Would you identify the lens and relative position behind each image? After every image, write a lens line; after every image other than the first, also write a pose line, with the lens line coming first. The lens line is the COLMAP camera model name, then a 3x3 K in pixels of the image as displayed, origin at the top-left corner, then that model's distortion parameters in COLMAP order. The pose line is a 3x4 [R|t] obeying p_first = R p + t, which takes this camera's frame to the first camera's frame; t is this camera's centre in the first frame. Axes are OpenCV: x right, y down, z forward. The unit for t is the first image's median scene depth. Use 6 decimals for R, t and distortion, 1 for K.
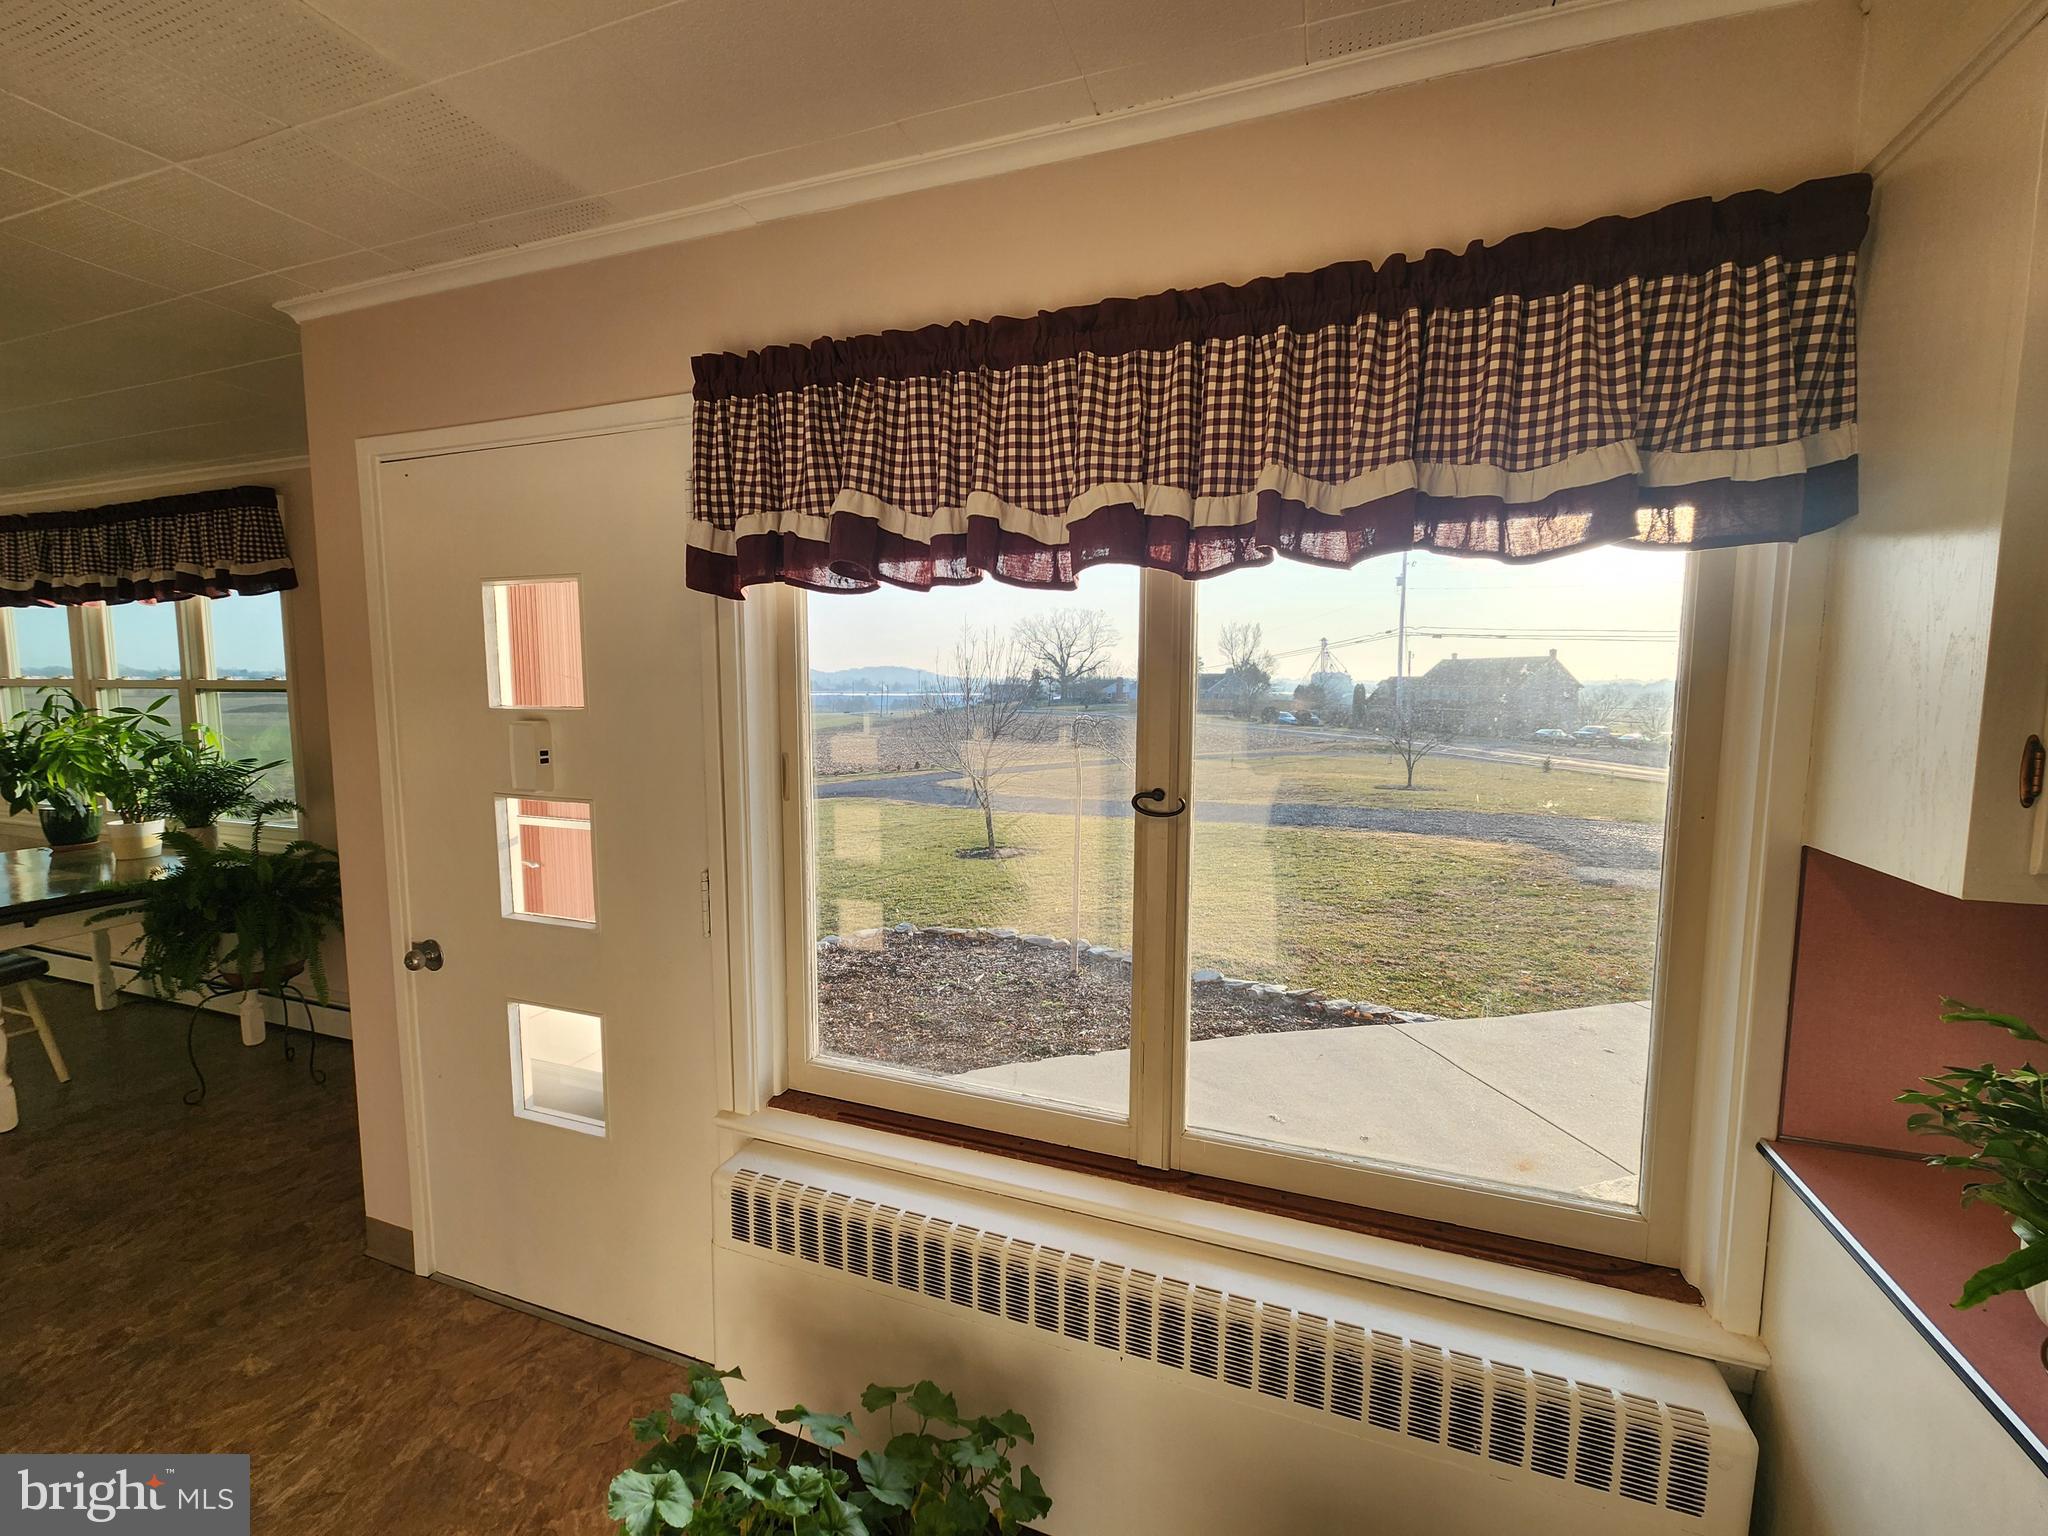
lens RADIAL K [[834.3, 0, 1027.4], [0, 834.3, 762.0], [0, 0, 1]] dist [-0.008368, 0.000437]
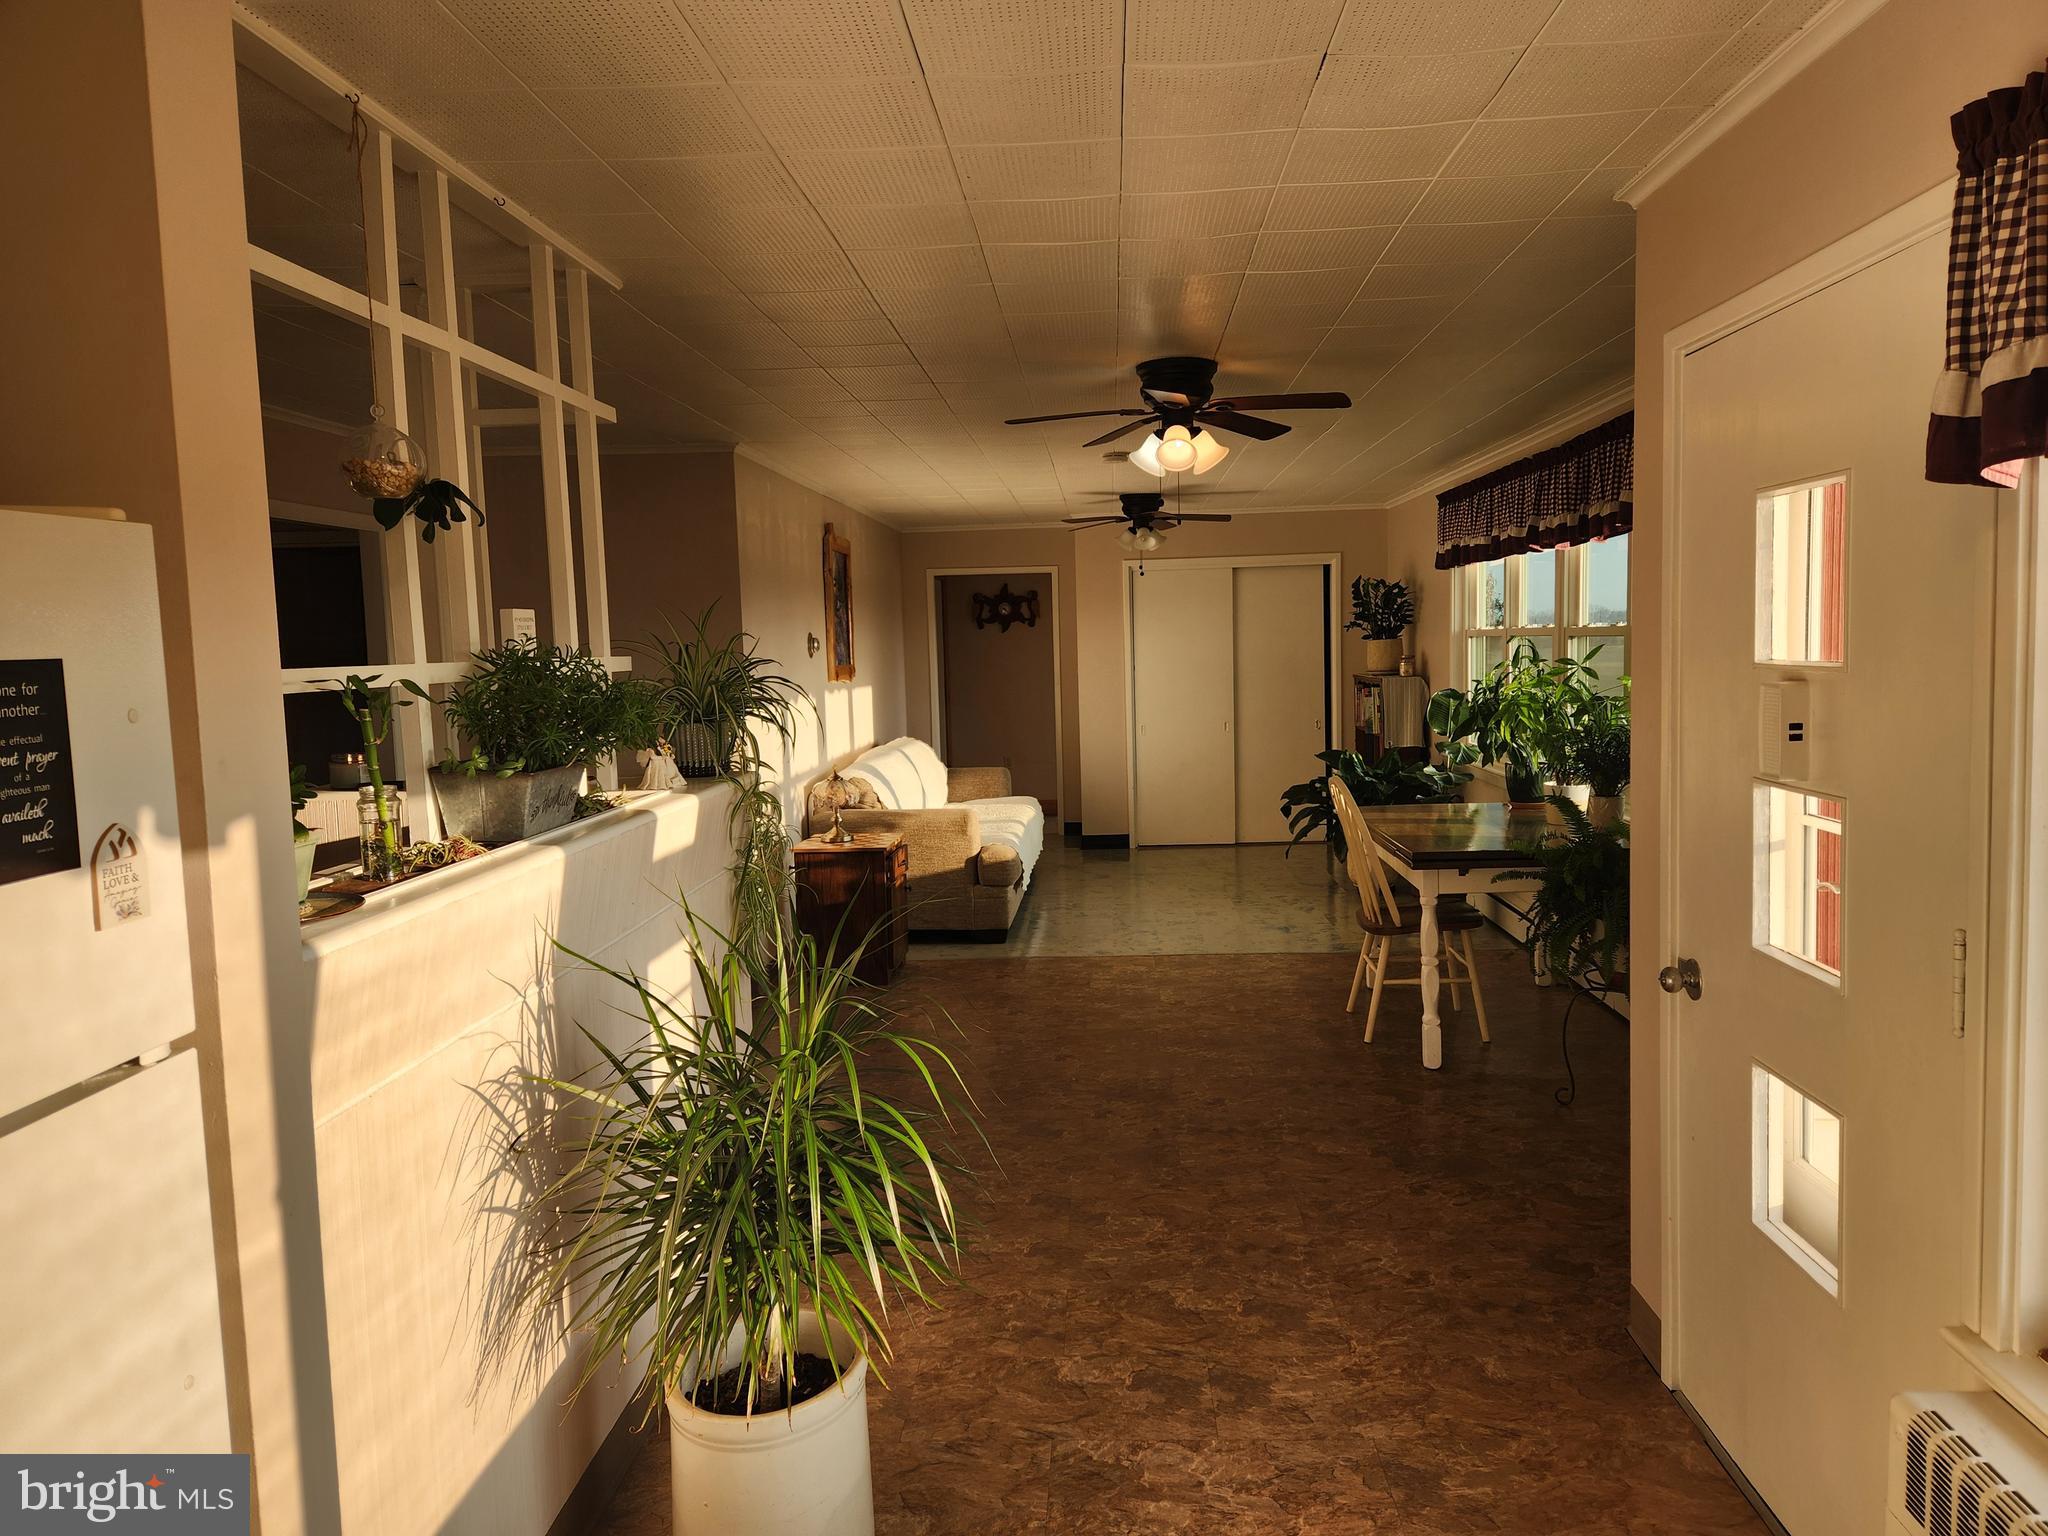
lens RADIAL K [[1373.7, 0, 1032.4], [0, 1373.7, 760.5], [0, 0, 1]] dist [0.007519, -0.002989]
pose [[0.268985, 0.074503, -0.960259, 0.354719], [-0.064286, 0.996169, 0.059282, -0.008991], [0.960997, 0.045785, 0.272744, 0.044373]]
